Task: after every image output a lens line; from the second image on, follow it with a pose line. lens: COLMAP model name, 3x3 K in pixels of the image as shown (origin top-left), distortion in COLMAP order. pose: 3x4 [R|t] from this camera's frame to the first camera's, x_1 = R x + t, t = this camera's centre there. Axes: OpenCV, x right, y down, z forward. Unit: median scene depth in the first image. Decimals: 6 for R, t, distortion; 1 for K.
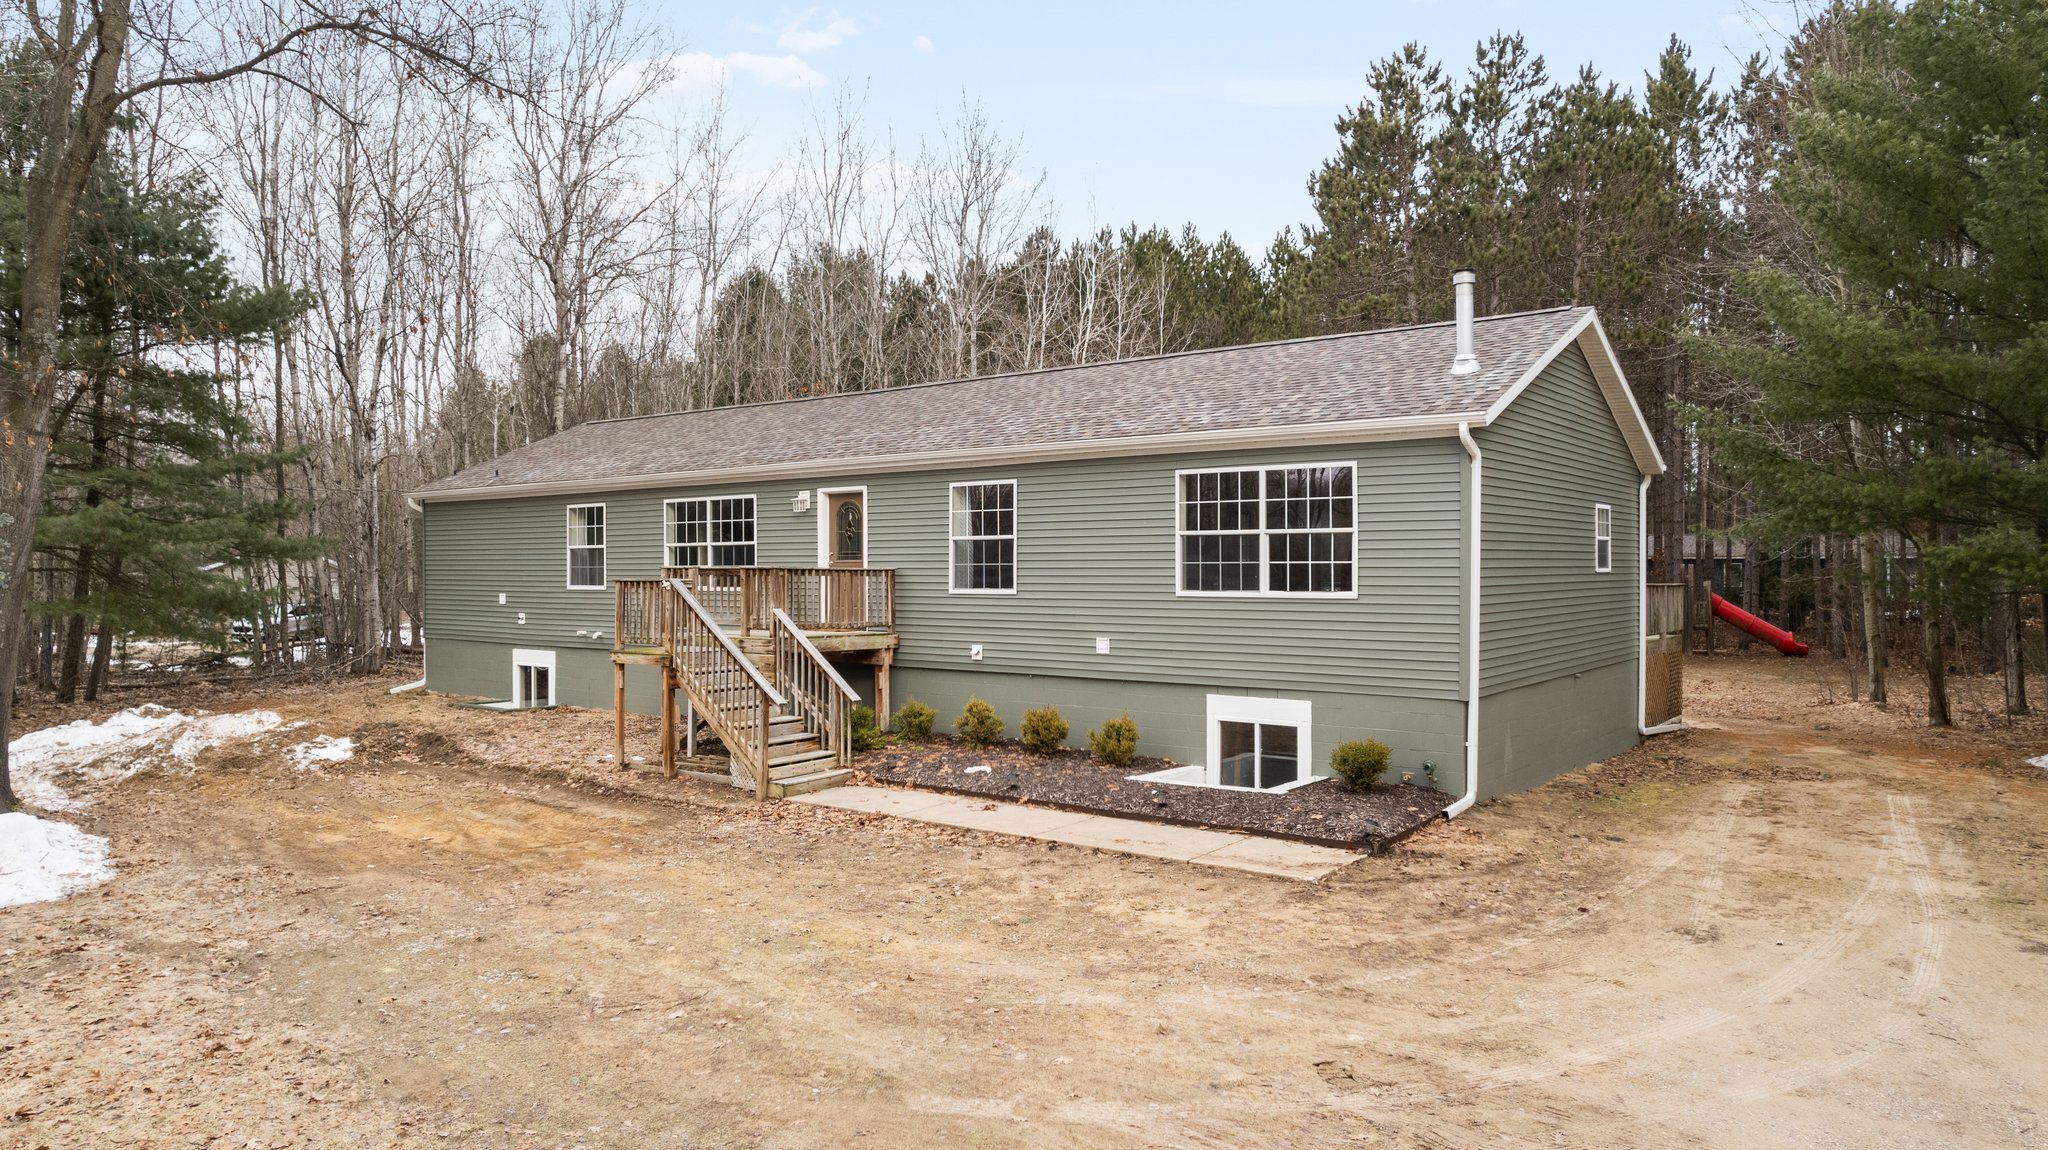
lens RADIAL K [[1316.5, 0, 1021.4], [0, 1316.5, 574.5], [0, 0, 1]] dist [-0.045999, 0.020200]
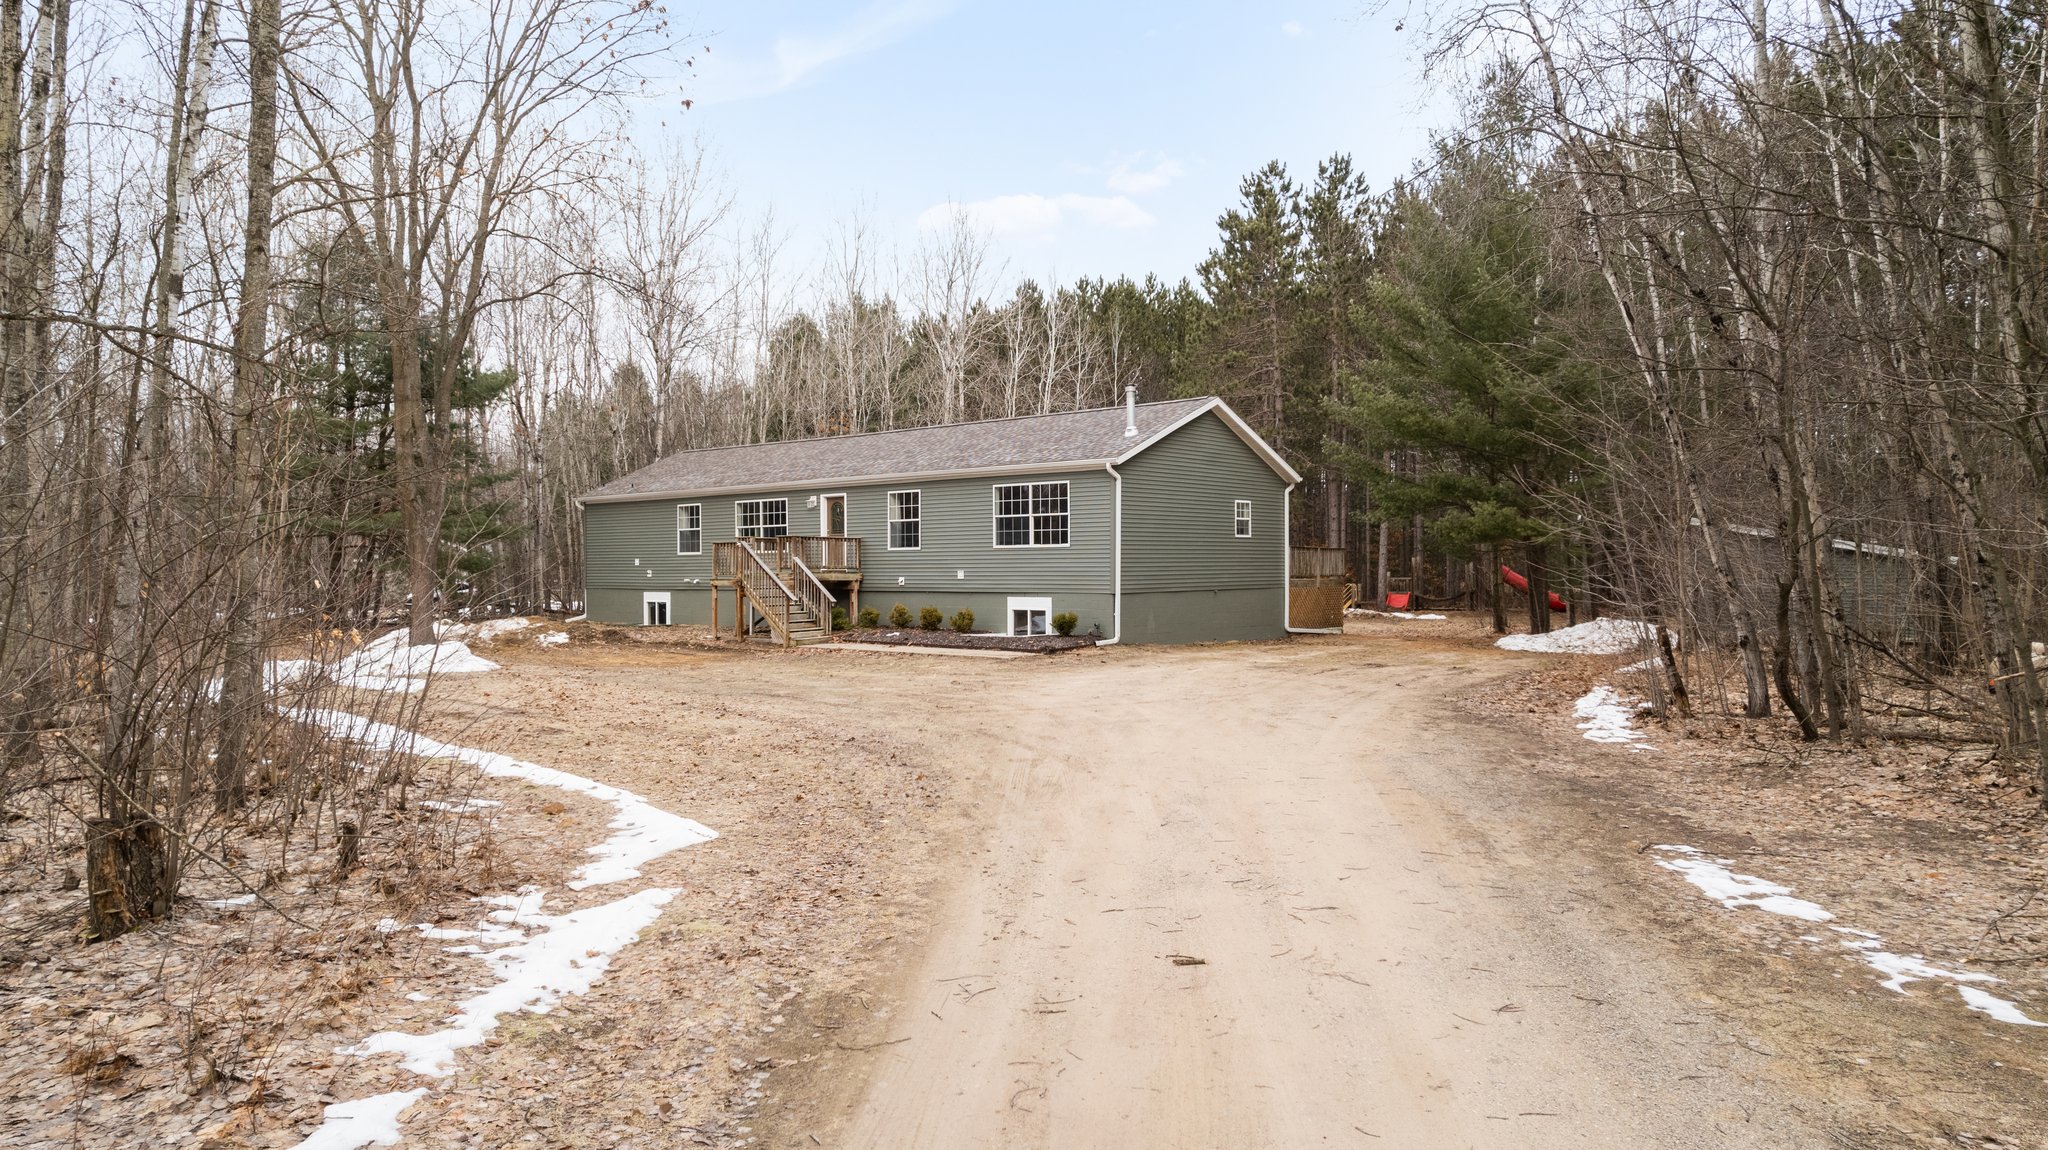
lens RADIAL K [[1316.5, 0, 1028.2], [0, 1316.5, 566.4], [0, 0, 1]] dist [-0.045999, 0.020200]
pose [[0.999303, -0.004569, -0.037051, 0.213848], [0.004380, 0.999977, -0.005176, 0.047790], [0.037074, 0.005010, 0.999300, -0.864489]]
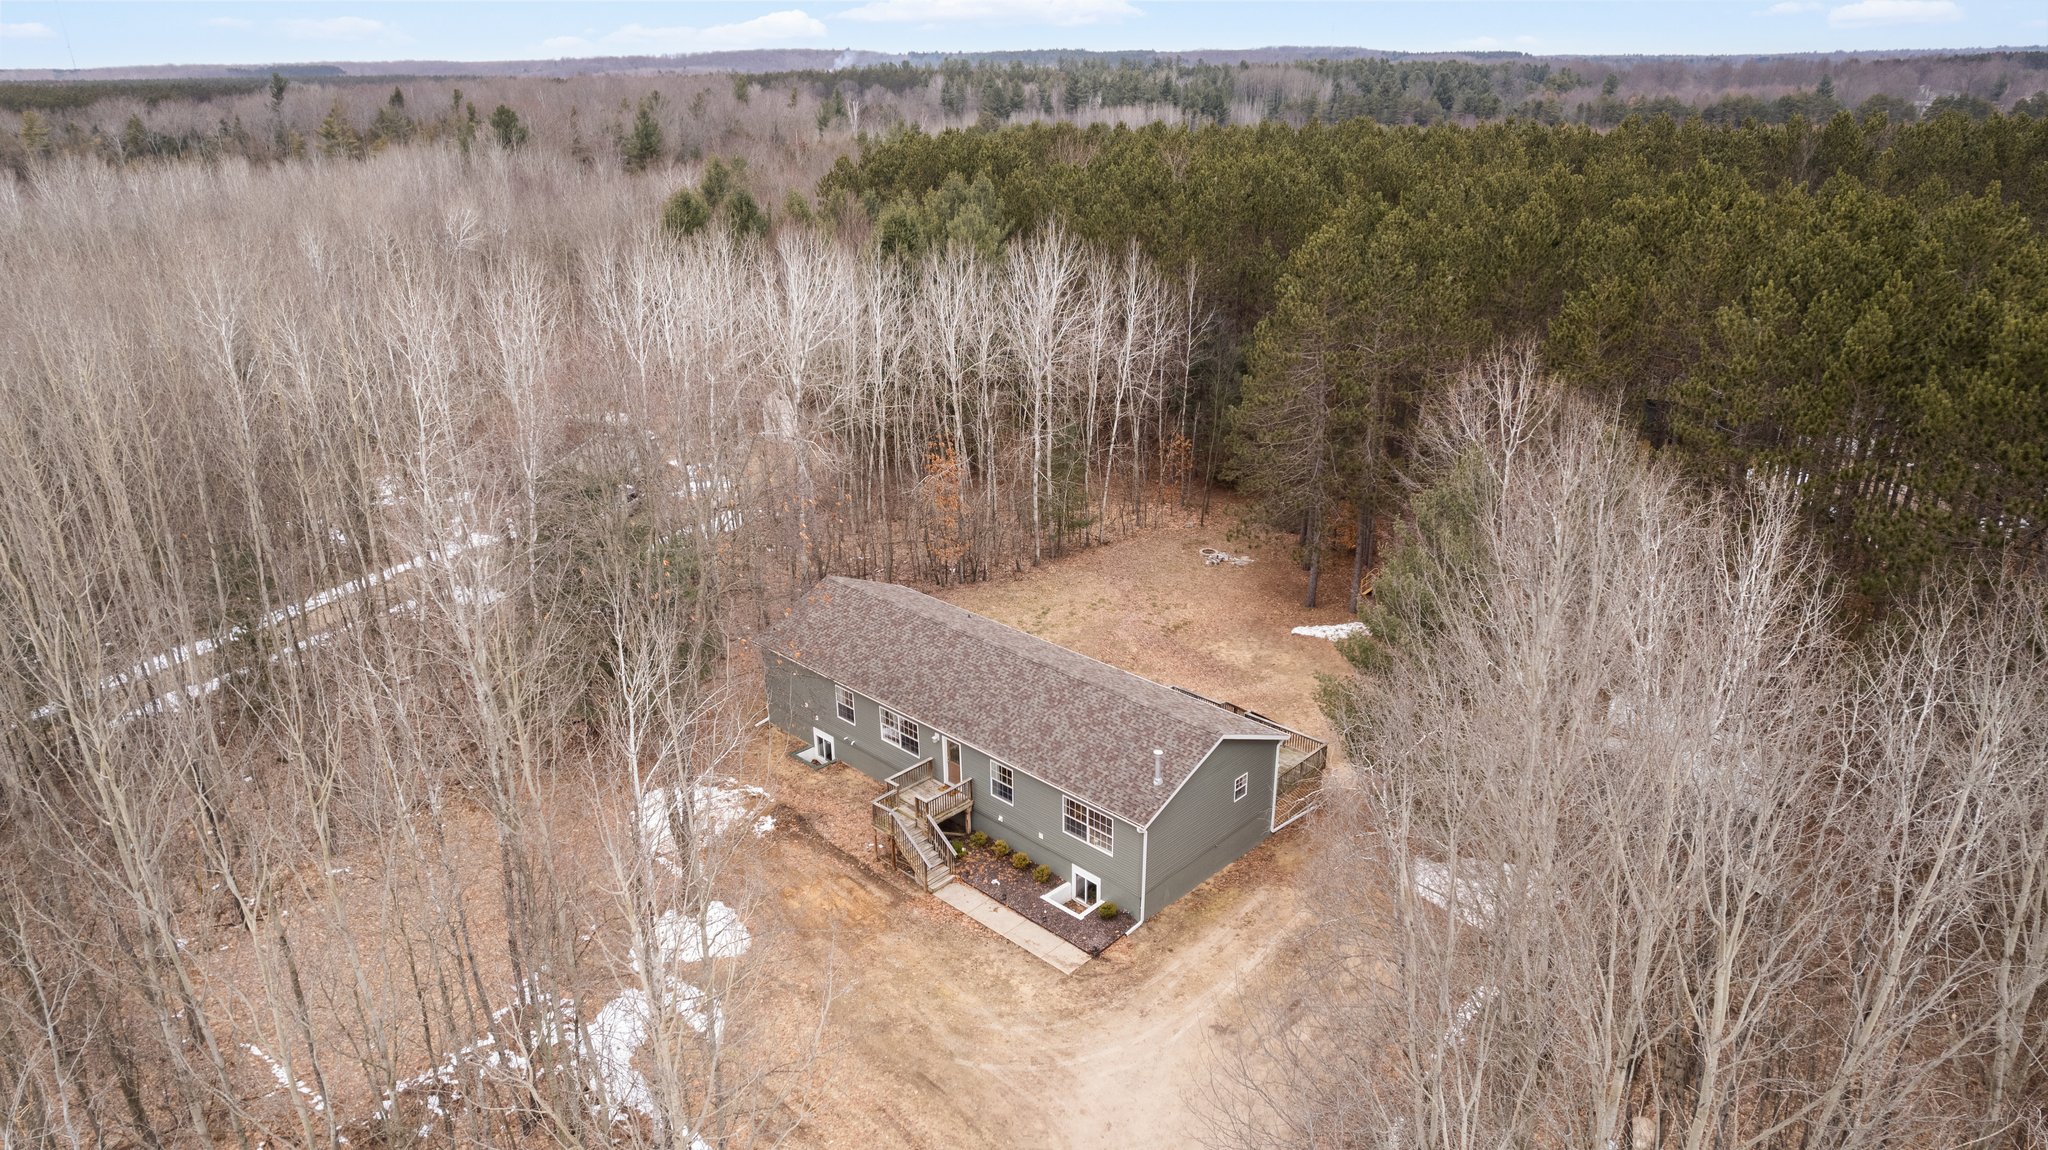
lens RADIAL K [[1316.5, 0, 1030.0], [0, 1316.5, 583.1], [0, 0, 1]] dist [-0.045999, 0.020200]
pose [[0.993863, 0.031133, -0.106144, 0.296196], [0.010786, 0.927727, 0.373103, -1.390952], [0.110089, -0.371958, 0.921698, -1.307046]]
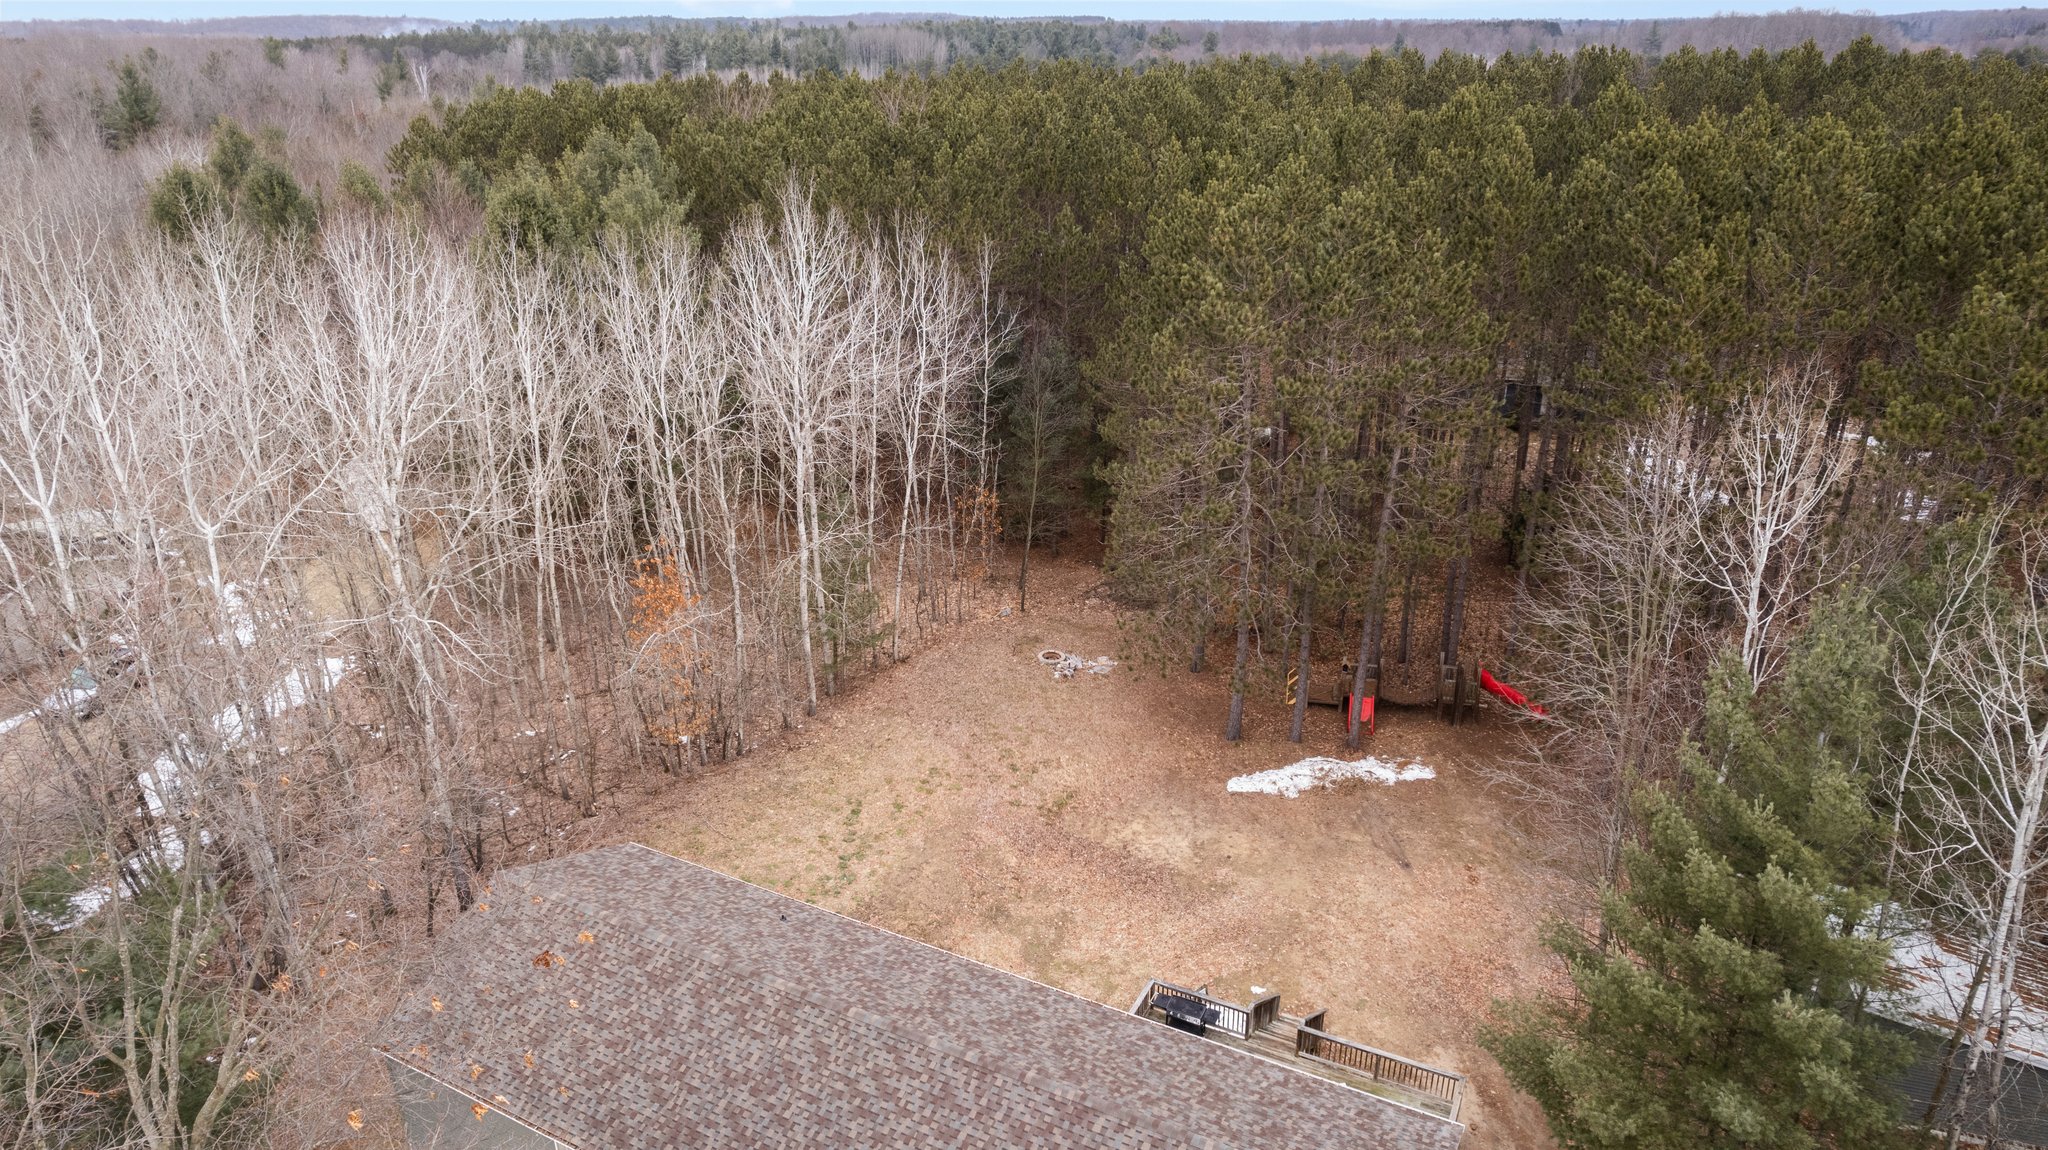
lens RADIAL K [[1316.5, 0, 1017.2], [0, 1316.5, 573.8], [0, 0, 1]] dist [-0.045999, 0.020200]
pose [[0.985232, -0.075424, 0.153716, -0.105312], [0.009823, 0.921170, 0.389036, -1.221510], [-0.170941, -0.381781, 0.908307, 0.101810]]
